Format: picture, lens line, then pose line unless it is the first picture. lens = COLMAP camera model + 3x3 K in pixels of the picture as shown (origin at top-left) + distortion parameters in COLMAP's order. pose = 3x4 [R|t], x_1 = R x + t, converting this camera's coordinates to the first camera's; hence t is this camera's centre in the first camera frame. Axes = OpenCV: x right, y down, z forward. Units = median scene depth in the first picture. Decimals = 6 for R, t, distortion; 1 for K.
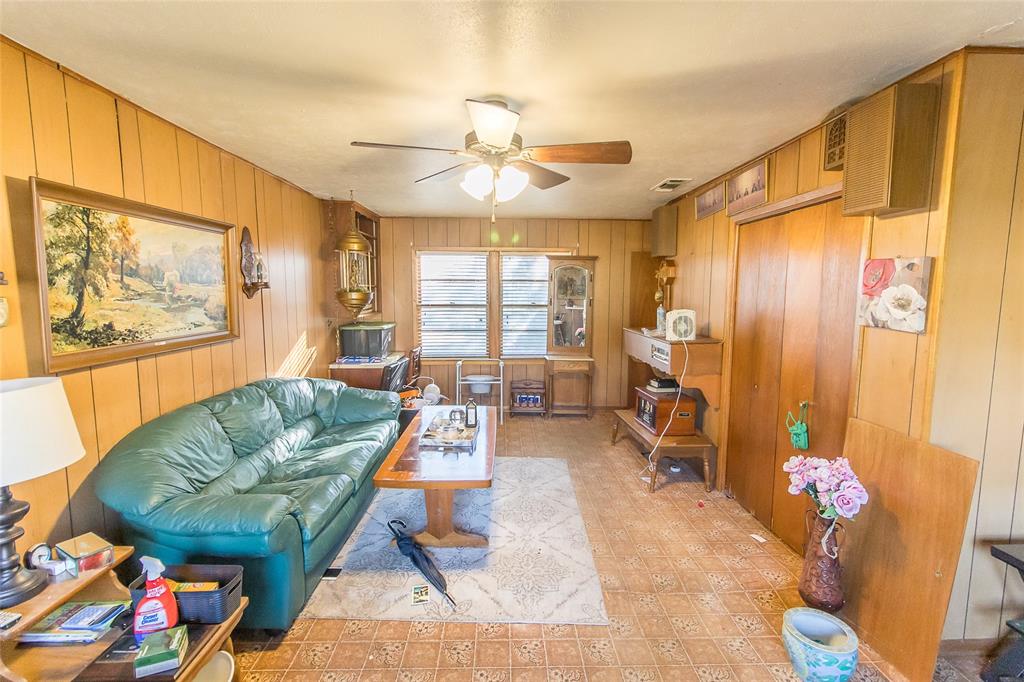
lens RADIAL K [[467.6, 0, 515.7], [0, 467.6, 340.0], [0, 0, 1]] dist [0.000719, 0.001980]
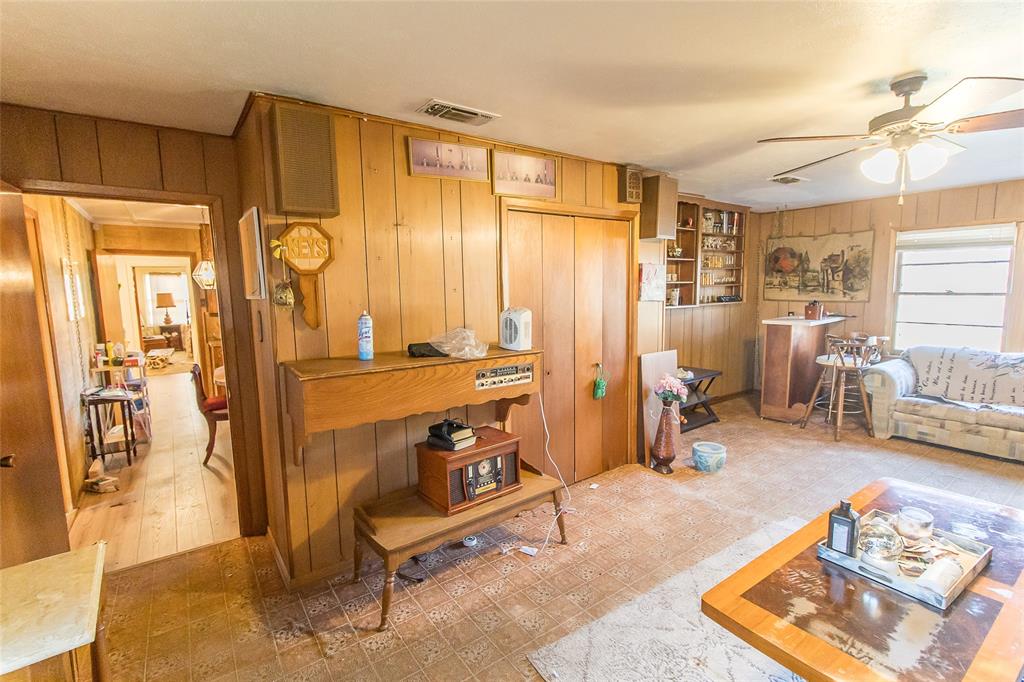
lens RADIAL K [[467.6, 0, 512.9], [0, 467.6, 340.5], [0, 0, 1]] dist [0.000719, 0.001980]
pose [[-0.555641, -0.089589, 0.826581, -0.319091], [0.101514, 0.979429, 0.174395, -0.171451], [-0.825202, 0.180811, -0.535116, 1.679110]]
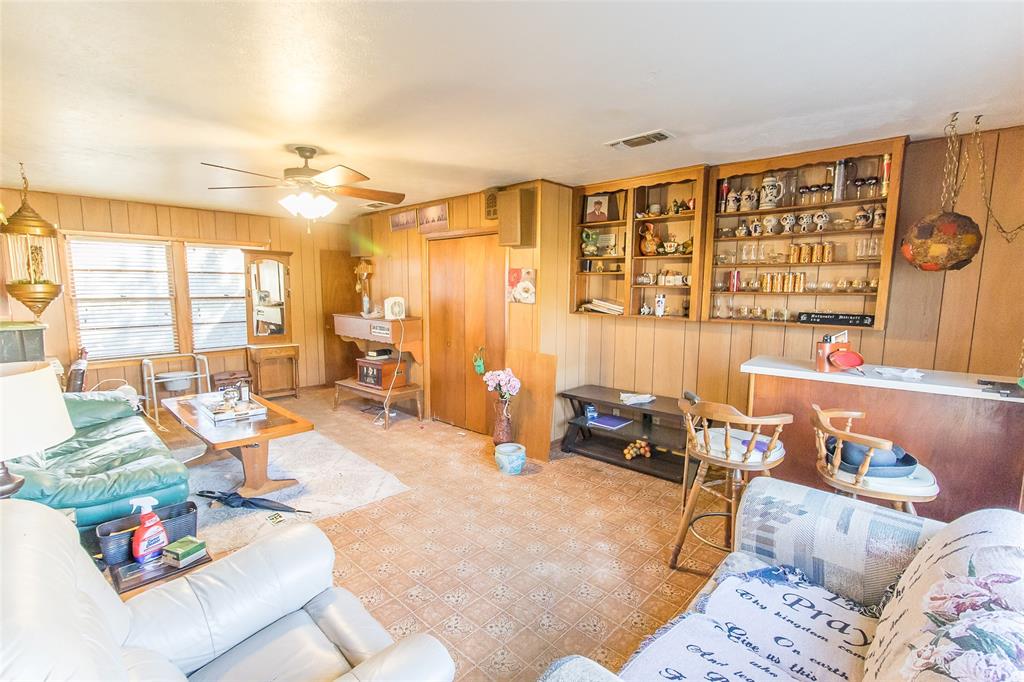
lens RADIAL K [[467.6, 0, 513.2], [0, 467.6, 341.5], [0, 0, 1]] dist [0.000719, 0.001980]
pose [[0.709677, -0.084317, 0.699463, -0.461063], [0.070302, 0.996333, 0.048775, 0.029831], [-0.701010, 0.014560, 0.713002, -0.299820]]
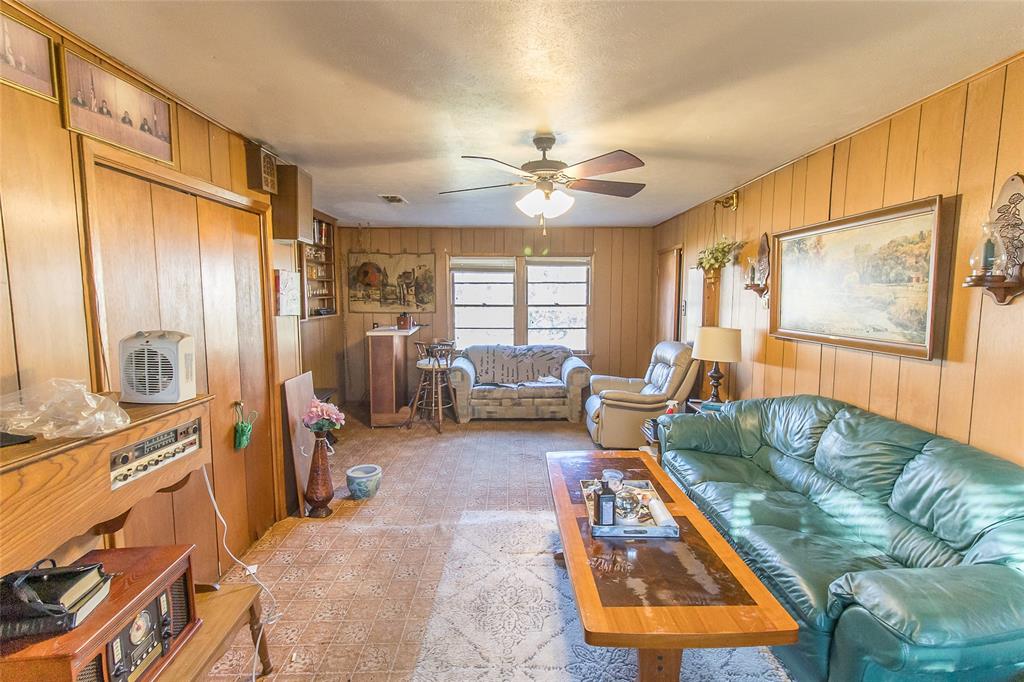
lens RADIAL K [[467.6, 0, 511.1], [0, 467.6, 337.7], [0, 0, 1]] dist [0.000719, 0.001980]
pose [[-0.999701, -0.003113, 0.024261, 0.006158], [0.001693, 0.980685, 0.195587, -0.172859], [-0.024401, 0.195569, -0.980386, 1.696948]]
